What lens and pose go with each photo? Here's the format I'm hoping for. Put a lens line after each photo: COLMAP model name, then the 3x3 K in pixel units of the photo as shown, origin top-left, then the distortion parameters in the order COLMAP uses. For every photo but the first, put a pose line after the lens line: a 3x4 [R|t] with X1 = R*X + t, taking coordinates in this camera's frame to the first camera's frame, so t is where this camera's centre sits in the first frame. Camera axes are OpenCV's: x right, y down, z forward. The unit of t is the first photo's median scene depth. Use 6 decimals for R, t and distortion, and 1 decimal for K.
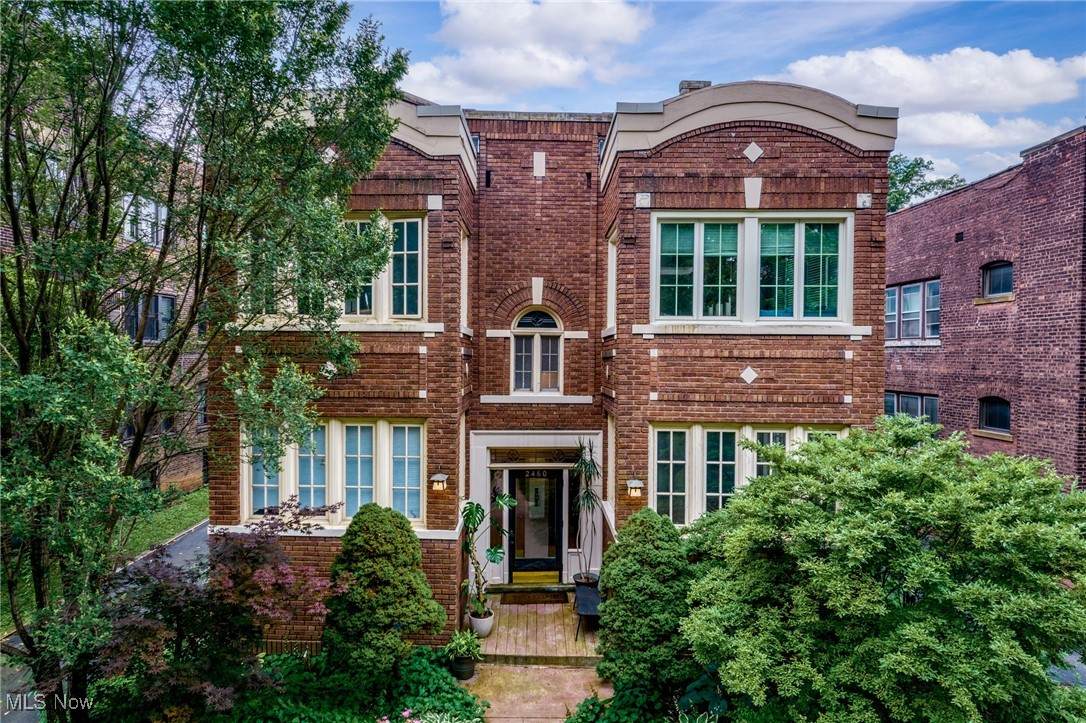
lens RADIAL K [[687.8, 0, 543.2], [0, 687.8, 361.0], [0, 0, 1]] dist [0.000219, 0.000462]
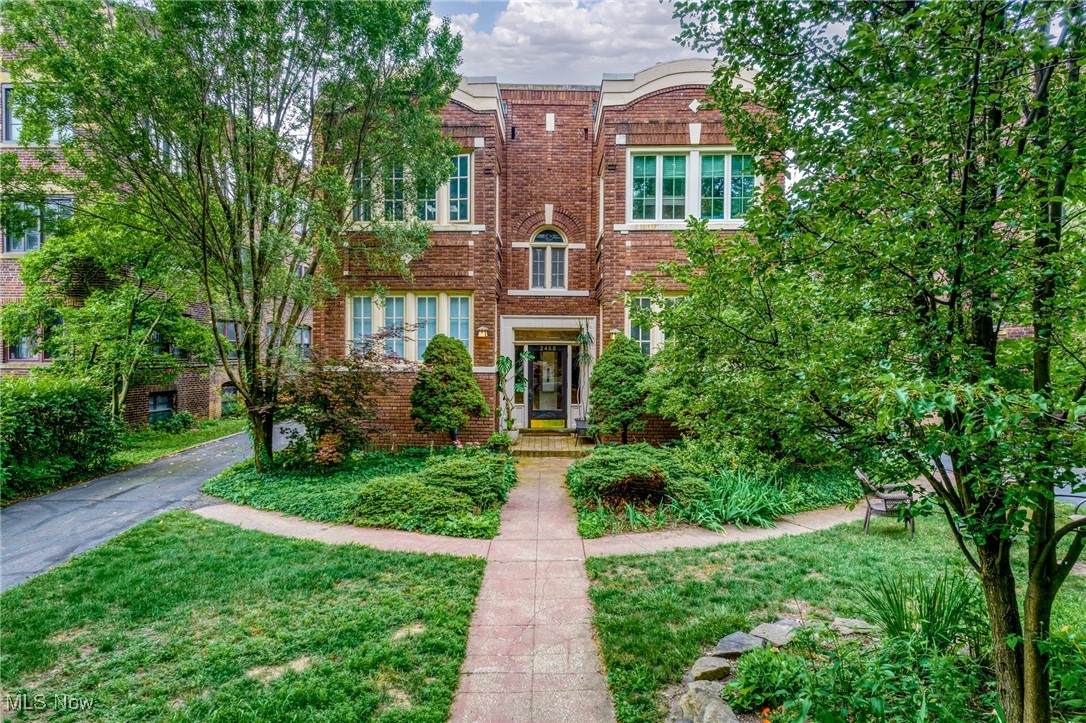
lens RADIAL K [[687.8, 0, 543.4], [0, 687.8, 360.2], [0, 0, 1]] dist [0.000219, 0.000462]
pose [[0.999888, -0.000789, -0.014949, 0.001071], [0.000818, 0.999998, 0.001926, 0.225984], [0.014948, -0.001938, 0.999886, -0.456214]]
